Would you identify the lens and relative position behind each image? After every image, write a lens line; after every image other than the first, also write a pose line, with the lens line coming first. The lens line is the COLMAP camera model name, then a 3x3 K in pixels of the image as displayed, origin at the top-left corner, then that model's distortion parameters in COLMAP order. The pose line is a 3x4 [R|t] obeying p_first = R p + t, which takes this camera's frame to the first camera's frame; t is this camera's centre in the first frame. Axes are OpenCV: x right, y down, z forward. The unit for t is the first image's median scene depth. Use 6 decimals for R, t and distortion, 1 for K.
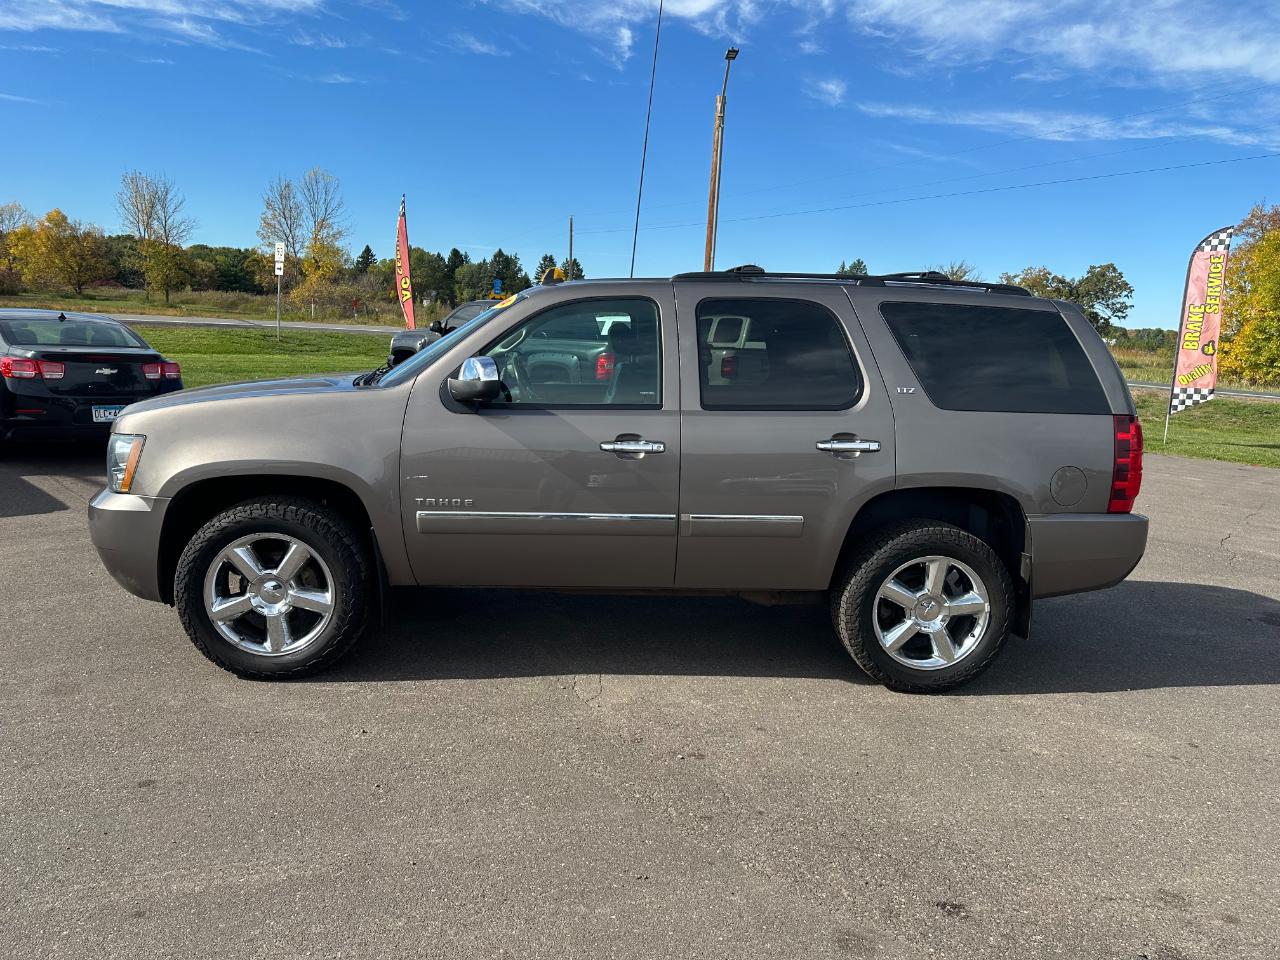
lens RADIAL K [[902.8, 0, 627.5], [0, 902.8, 460.7], [0, 0, 1]] dist [0.035398, -0.045260]
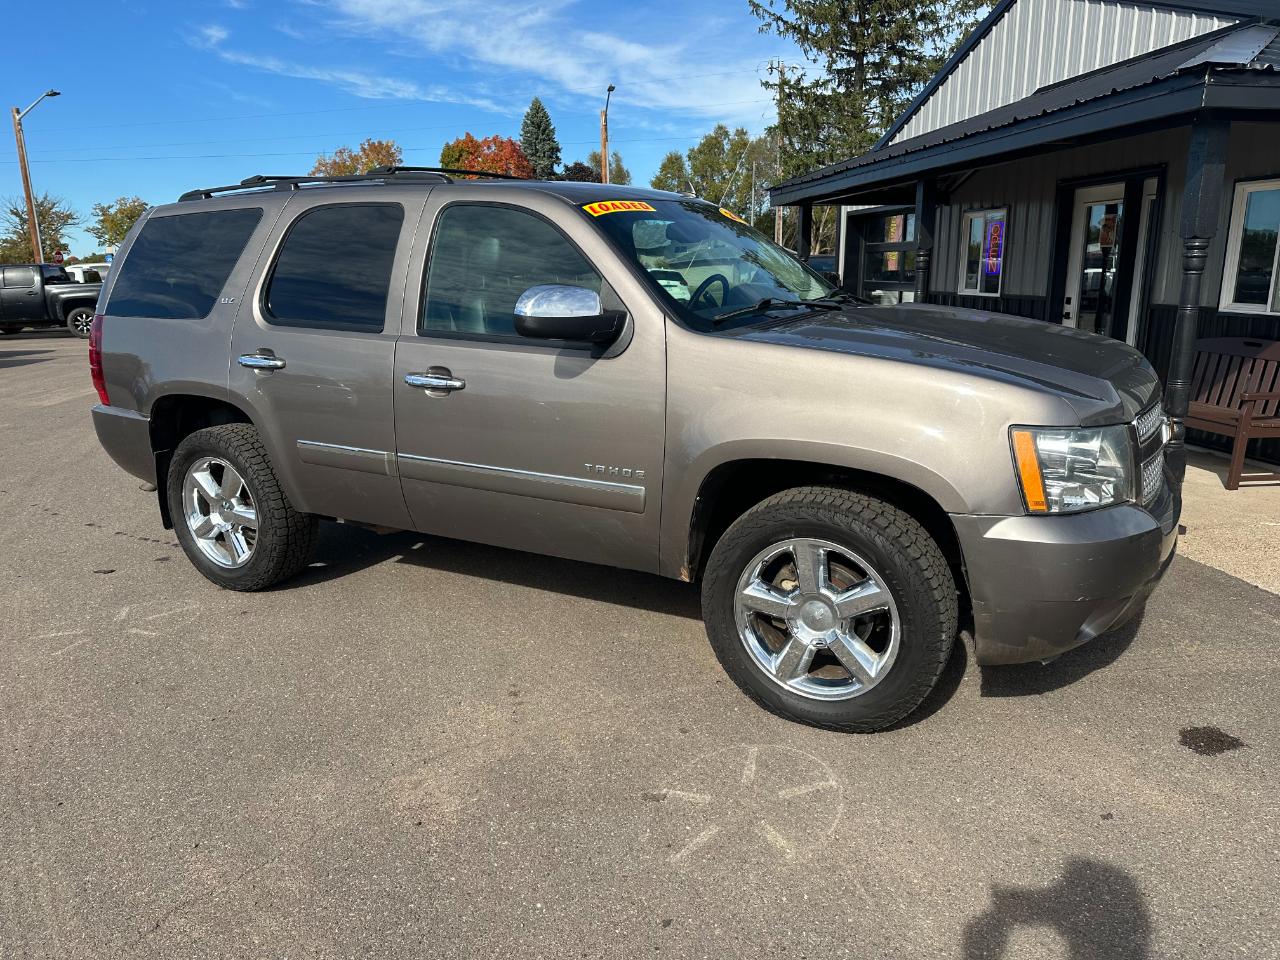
lens RADIAL K [[902.8, 0, 649.8], [0, 902.8, 490.7], [0, 0, 1]] dist [0.035398, -0.045260]
pose [[0.592492, -0.257384, 0.763353, -2.844913], [0.172457, 0.966143, 0.191904, 0.365227], [-0.786901, 0.017944, 0.616819, -3.307379]]
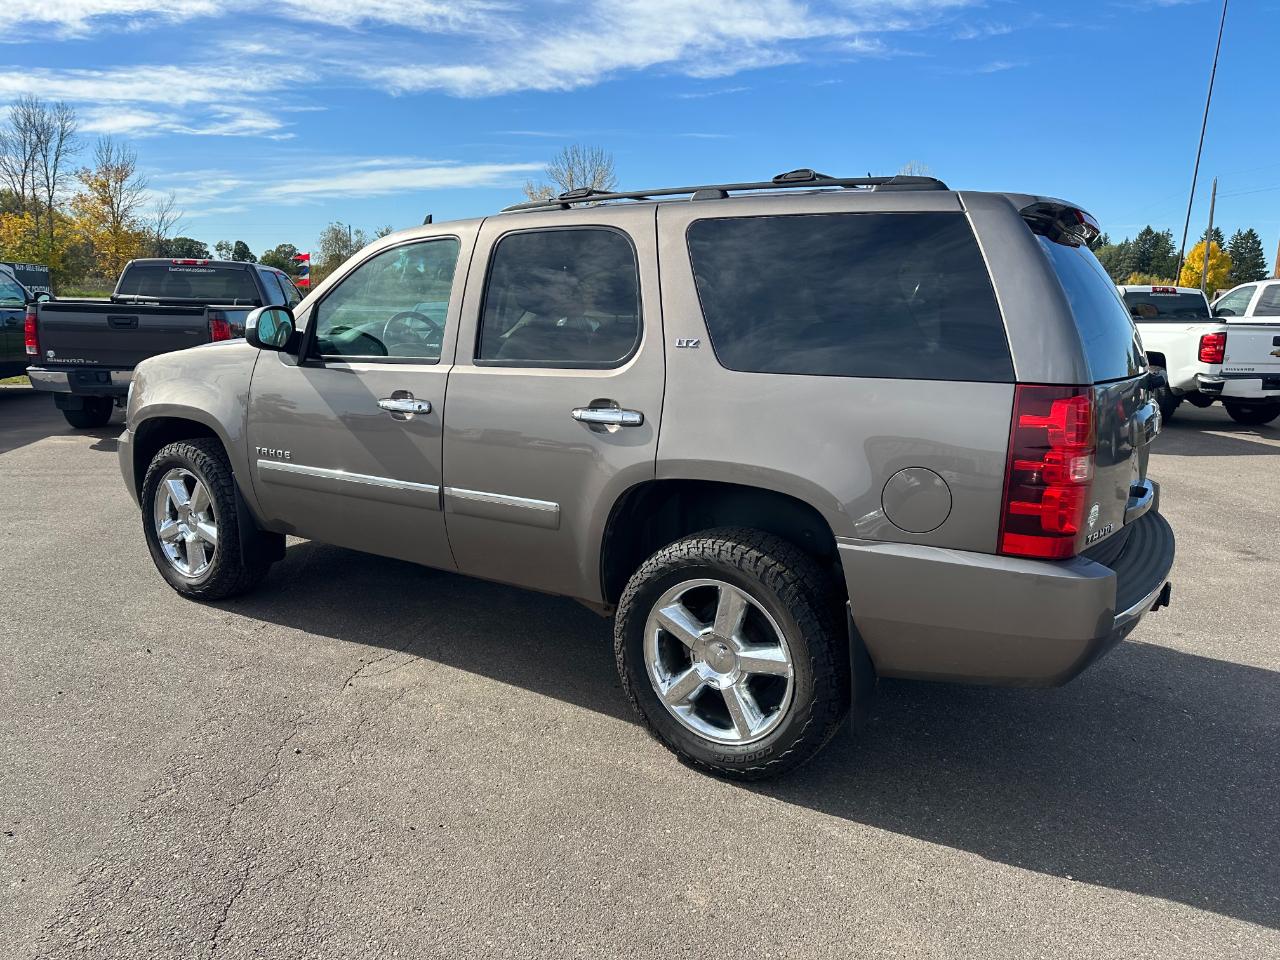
lens RADIAL K [[902.8, 0, 617.9], [0, 902.8, 454.5], [0, 0, 1]] dist [0.035398, -0.045260]
pose [[0.786601, 0.067493, -0.613762, 0.685555], [-0.068412, 0.997414, 0.022004, -0.001425], [0.613661, 0.024680, 0.789184, 0.393322]]
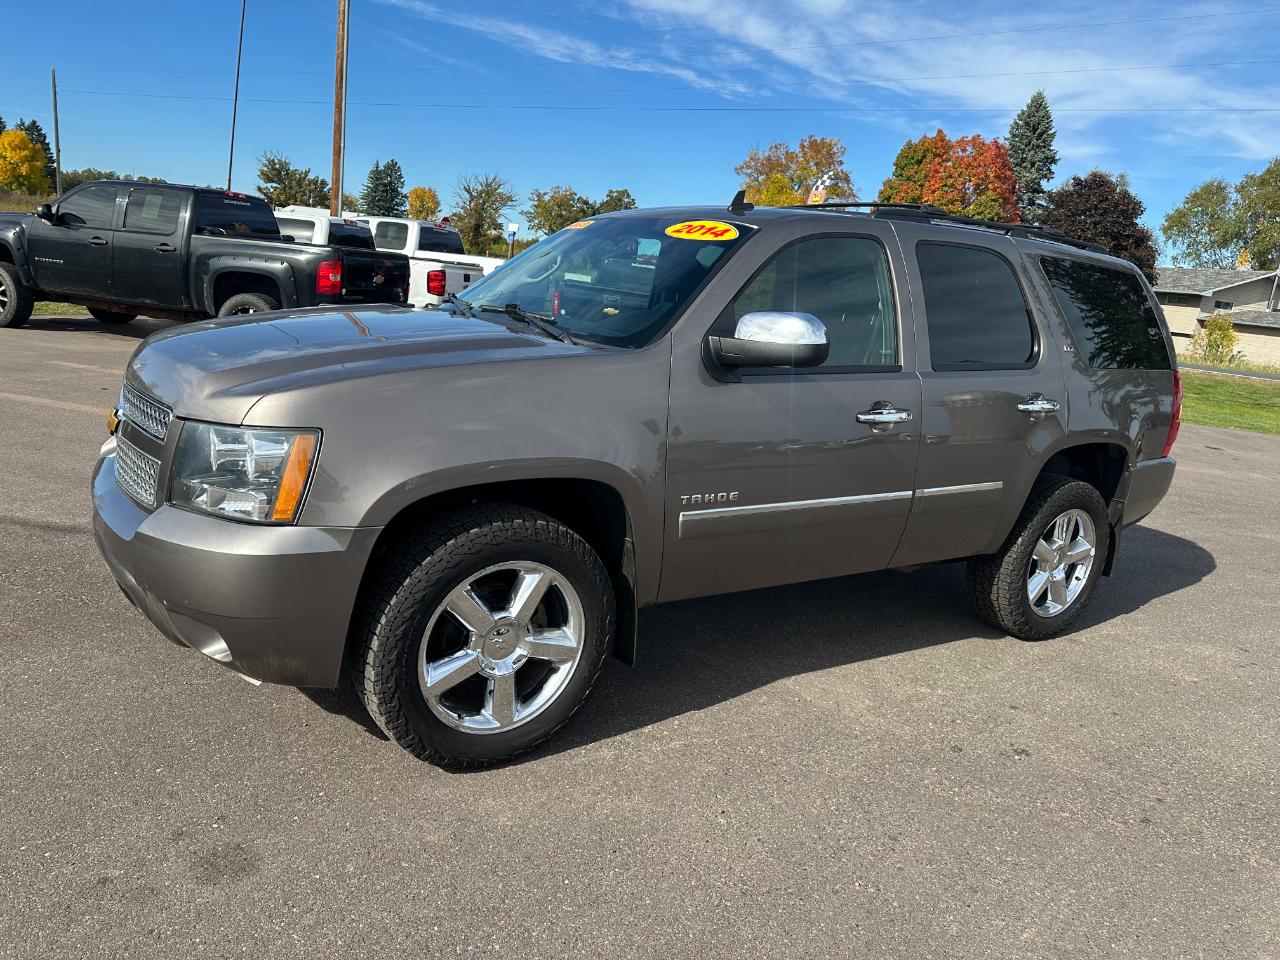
lens RADIAL K [[902.8, 0, 636.5], [0, 902.8, 488.4], [0, 0, 1]] dist [0.035398, -0.045260]
pose [[0.871474, -0.072746, 0.485016, -0.589159], [0.009904, 0.991347, 0.130893, -0.059792], [-0.490341, -0.109266, 0.864654, 0.335819]]
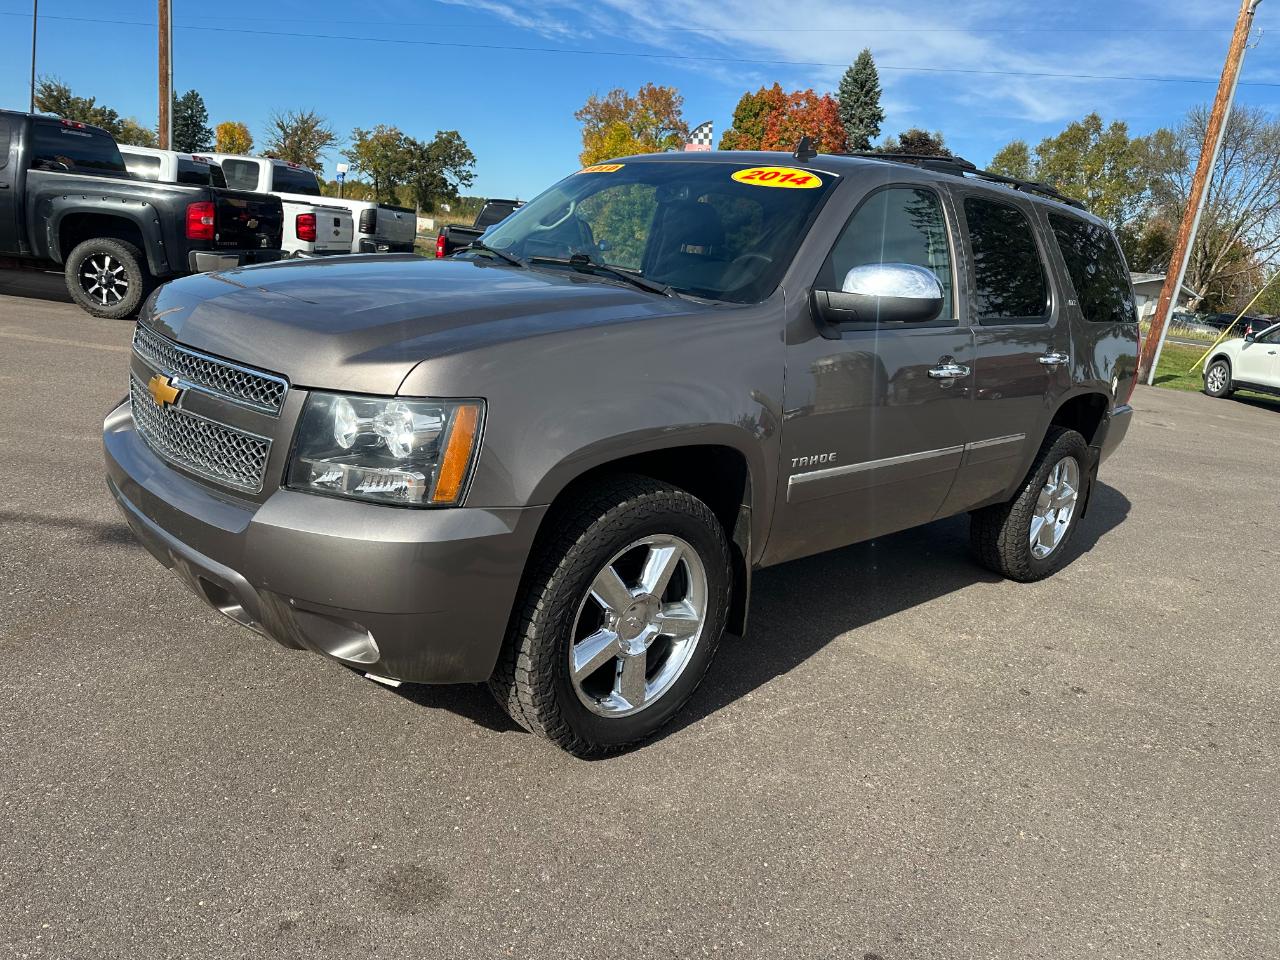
lens RADIAL K [[902.8, 0, 643.2], [0, 902.8, 491.4], [0, 0, 1]] dist [0.035398, -0.045260]
pose [[0.766228, -0.130991, 0.629075, -0.735865], [0.013646, 0.982097, 0.187879, -0.066518], [-0.642424, -0.135374, 0.754298, 0.481460]]
